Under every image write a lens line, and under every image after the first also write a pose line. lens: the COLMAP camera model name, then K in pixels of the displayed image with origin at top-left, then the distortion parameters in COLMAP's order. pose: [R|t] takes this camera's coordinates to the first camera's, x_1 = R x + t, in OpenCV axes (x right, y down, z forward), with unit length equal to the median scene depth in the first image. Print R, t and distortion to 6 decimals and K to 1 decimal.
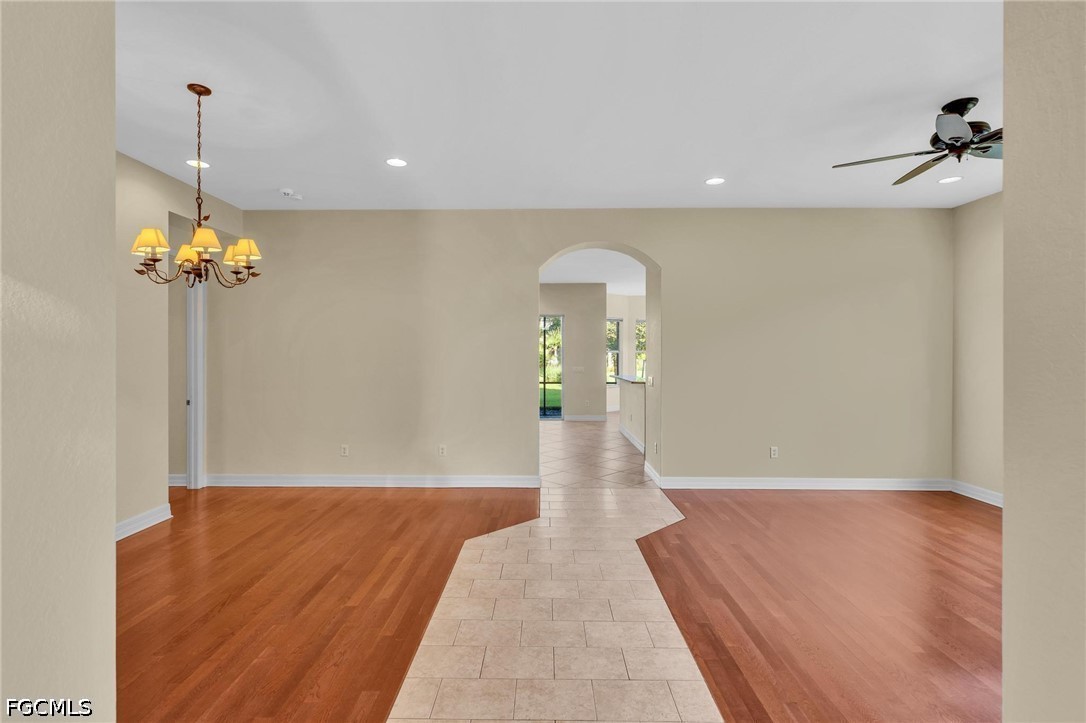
lens RADIAL K [[504.6, 0, 542.5], [0, 504.6, 353.4], [0, 0, 1]] dist [0.001176, 0.000258]
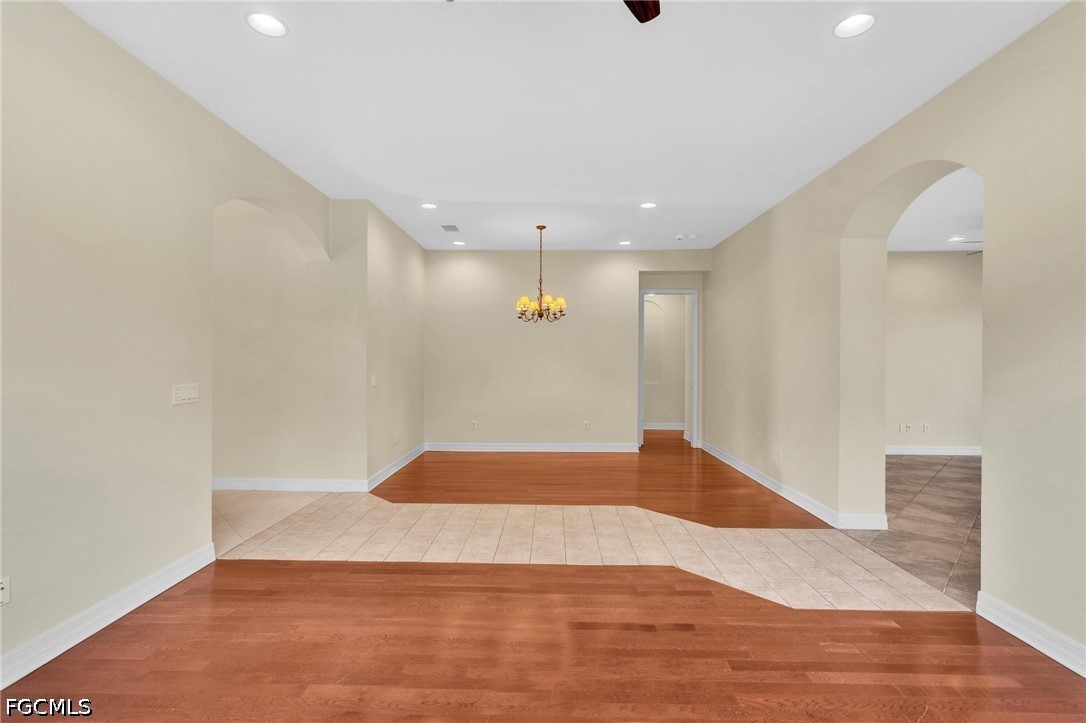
lens RADIAL K [[487.6, 0, 543.0], [0, 487.6, 361.5], [0, 0, 1]] dist [0.001080, 0.001047]
pose [[-0.012959, 0.003012, -0.999911, 1.139156], [-0.001763, 0.999994, 0.003035, 0.021232], [0.999914, 0.001802, -0.012954, 0.883250]]
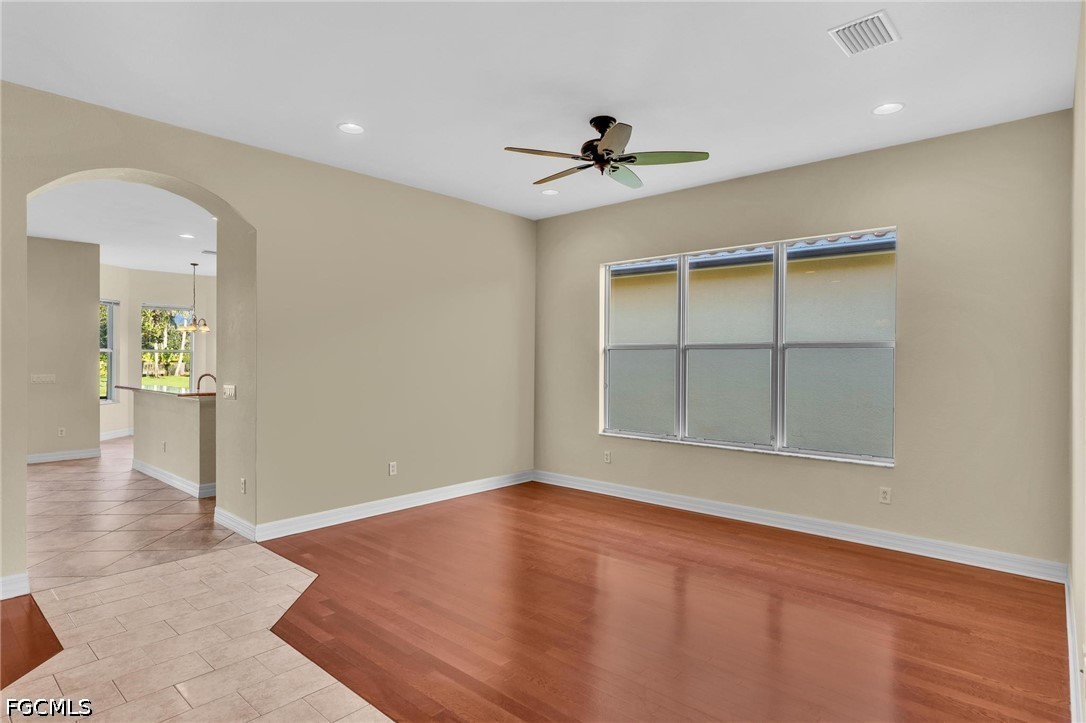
lens RADIAL K [[575.6, 0, 542.7], [0, 575.6, 362.6], [0, 0, 1]] dist [-0.004815, -0.000695]
pose [[0.661467, -0.005059, 0.749957, -0.161888], [-0.004461, 0.999933, 0.010681, 0.007188], [-0.749961, -0.010411, 0.661400, 0.257376]]
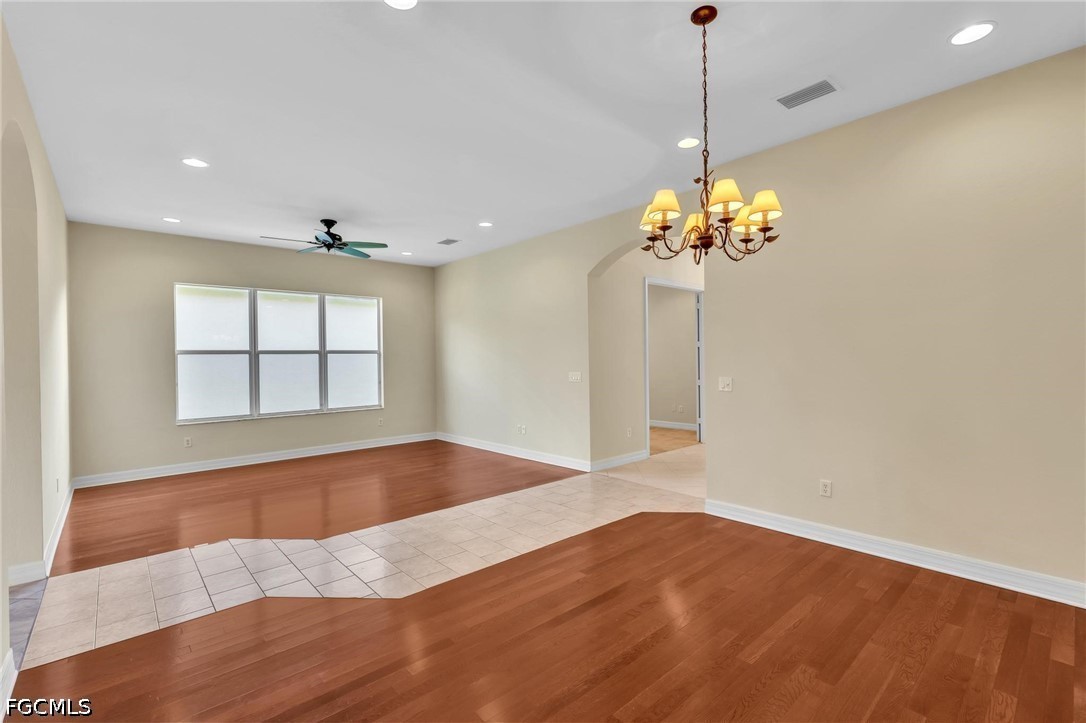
lens RADIAL K [[483.6, 0, 540.6], [0, 483.6, 360.6], [0, 0, 1]] dist [-0.002077, 0.000162]
pose [[-0.666175, 0.005887, 0.745773, -0.920798], [0.011000, 0.999938, 0.001932, 0.020477], [-0.745715, 0.009491, -0.666198, 1.463779]]
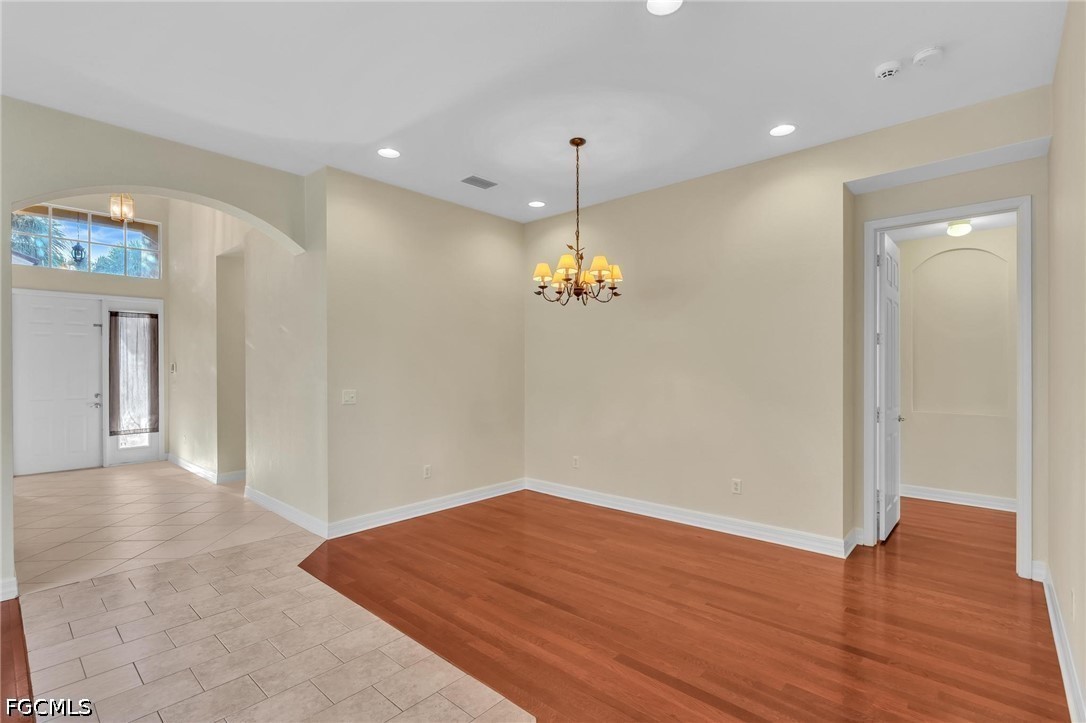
lens RADIAL K [[507.9, 0, 543.0], [0, 507.9, 367.5], [0, 0, 1]] dist [0.000489, 0.000110]
pose [[-0.669550, 0.003020, -0.742761, 0.245960], [0.005840, 0.999982, -0.001199, 0.019758], [0.742744, -0.005140, -0.669556, 1.498435]]
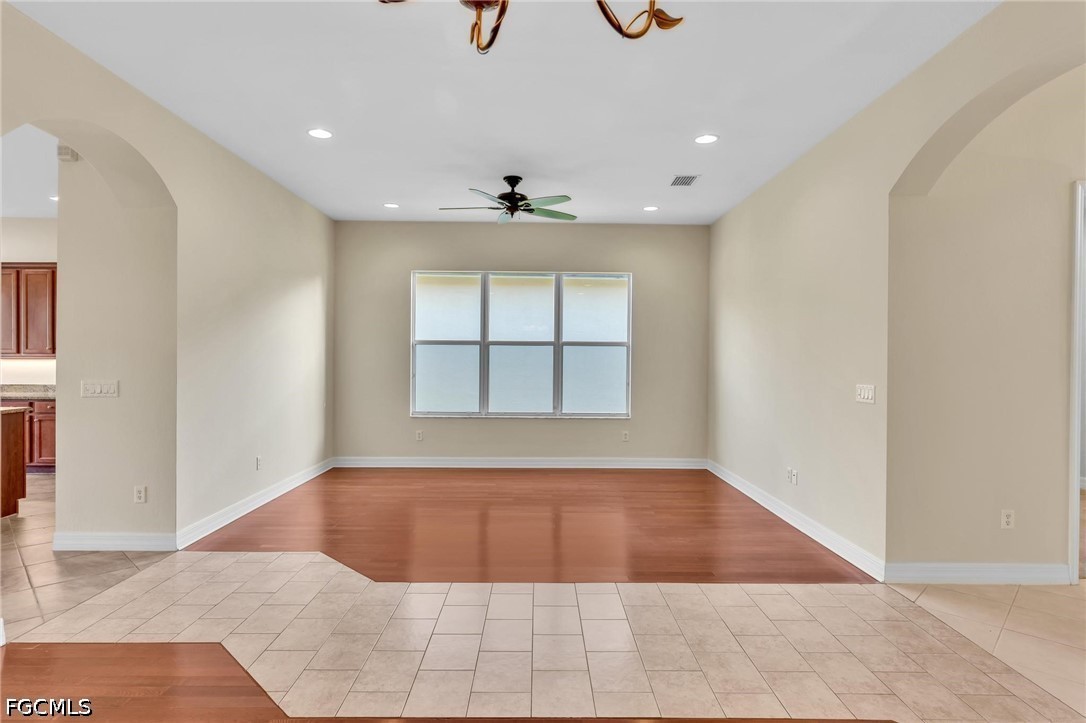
lens RADIAL K [[580.9, 0, 540.8], [0, 580.9, 358.5], [0, 0, 1]] dist [0.000242, 0.000575]
pose [[-0.011923, -0.005582, 0.999913, -0.796998], [-0.011721, 0.999916, 0.005442, 0.019428], [-0.999860, -0.011655, -0.011987, 0.849968]]
